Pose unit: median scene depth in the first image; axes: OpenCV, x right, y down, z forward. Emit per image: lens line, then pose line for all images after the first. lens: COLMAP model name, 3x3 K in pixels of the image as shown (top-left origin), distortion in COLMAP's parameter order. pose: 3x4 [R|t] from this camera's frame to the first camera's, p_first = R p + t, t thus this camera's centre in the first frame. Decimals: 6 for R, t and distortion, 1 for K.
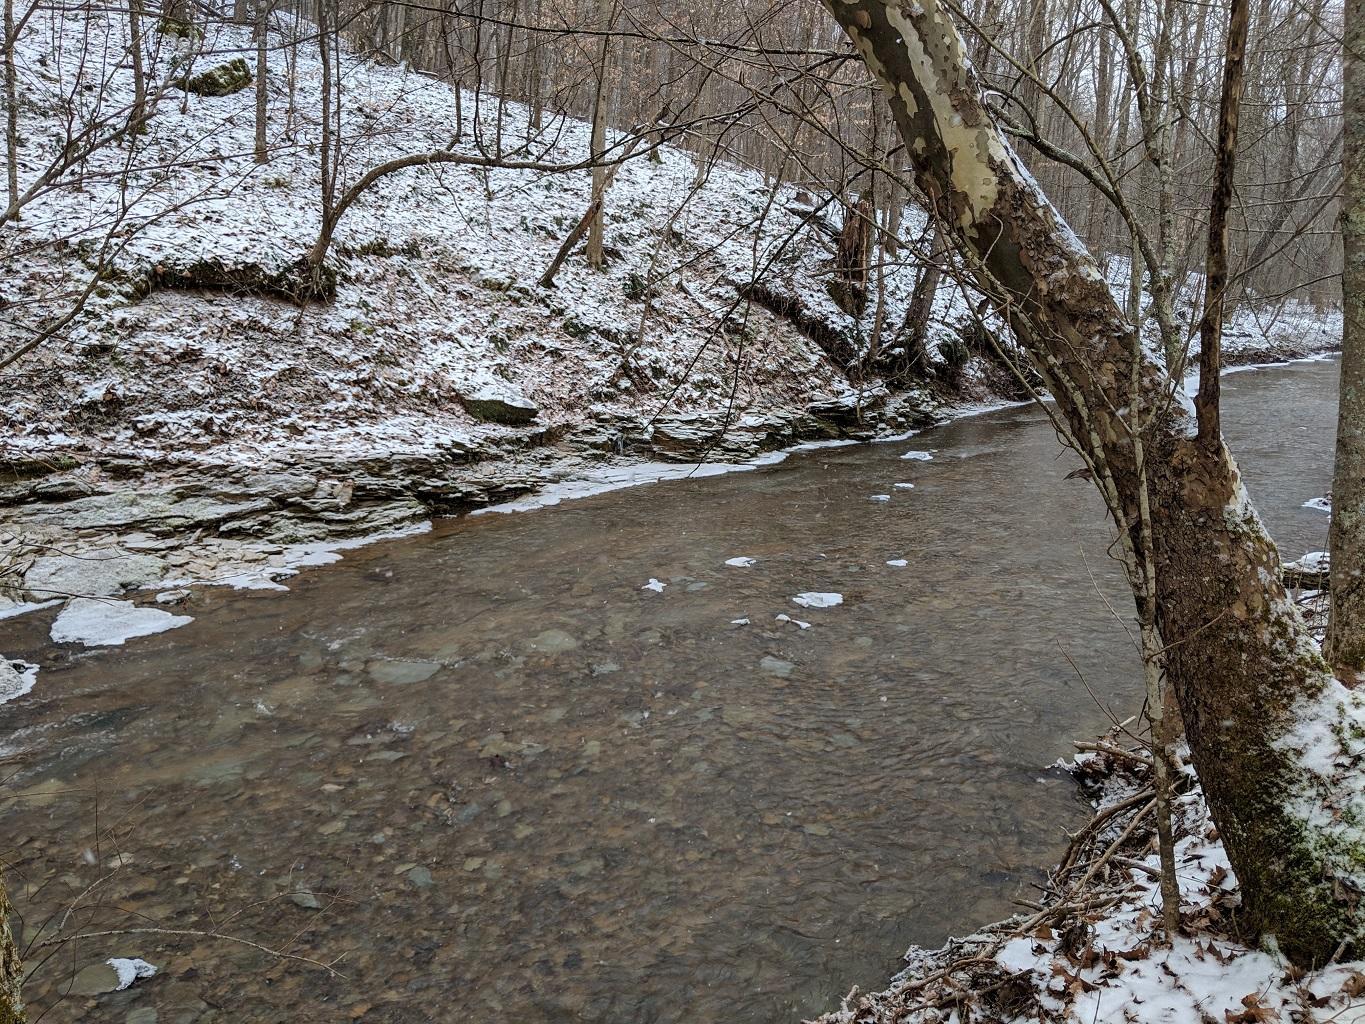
lens RADIAL K [[1081.6, 0, 673.9], [0, 1081.6, 512.3], [0, 0, 1]] dist [0.090570, -0.160499]
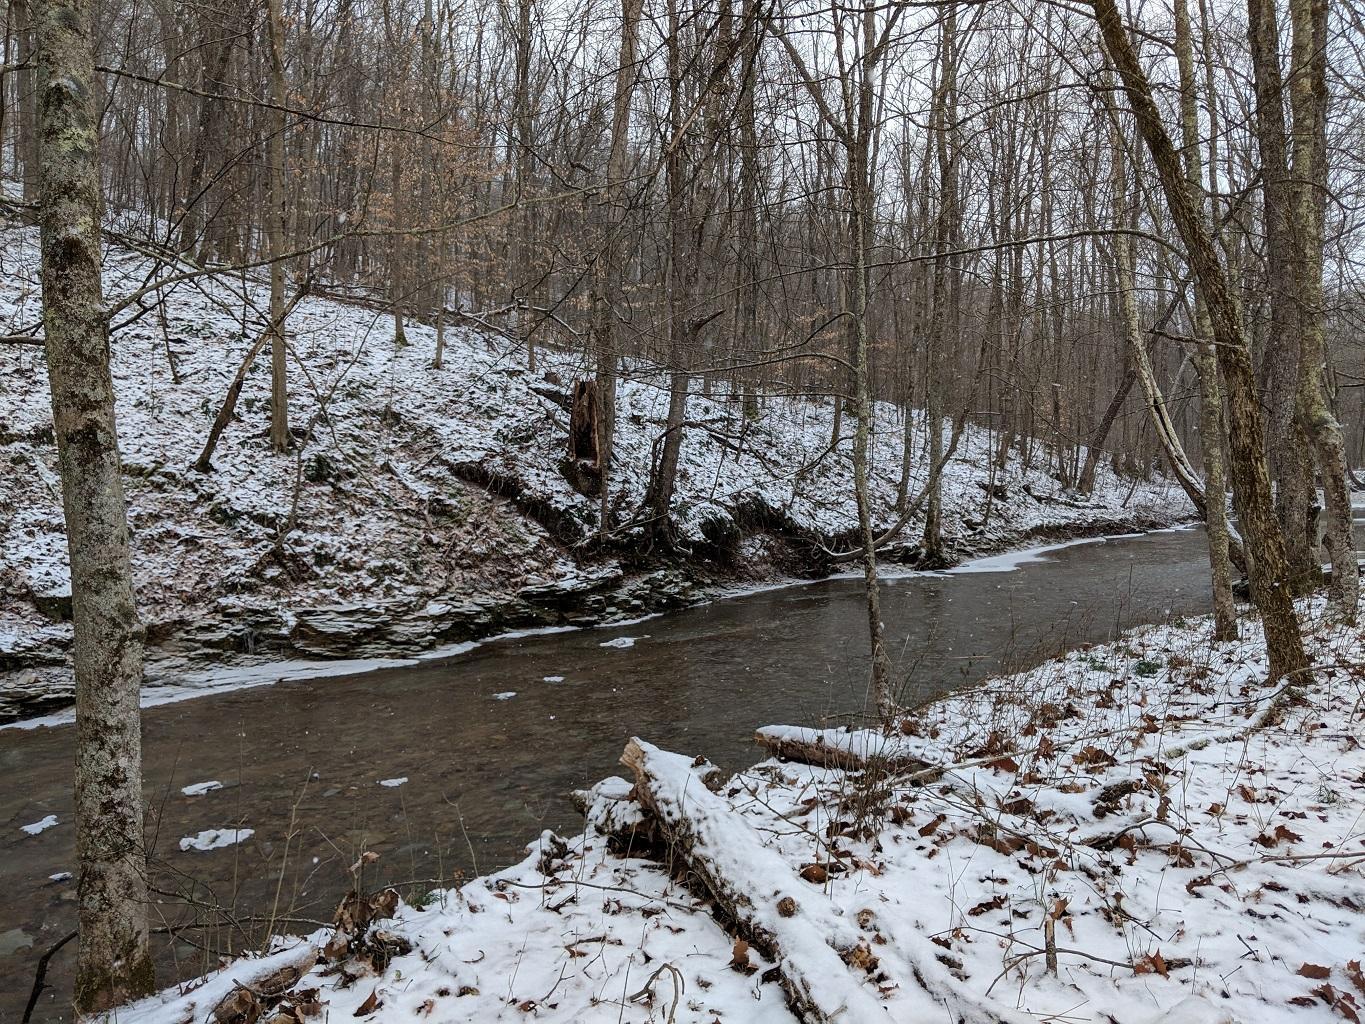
lens RADIAL K [[1081.6, 0, 673.9], [0, 1081.6, 512.3], [0, 0, 1]] dist [0.090570, -0.160499]
pose [[0.998988, -0.023238, 0.038497, 0.225907], [0.029327, 0.985683, -0.166039, -0.006652], [-0.034087, 0.167000, 0.985367, 0.073356]]
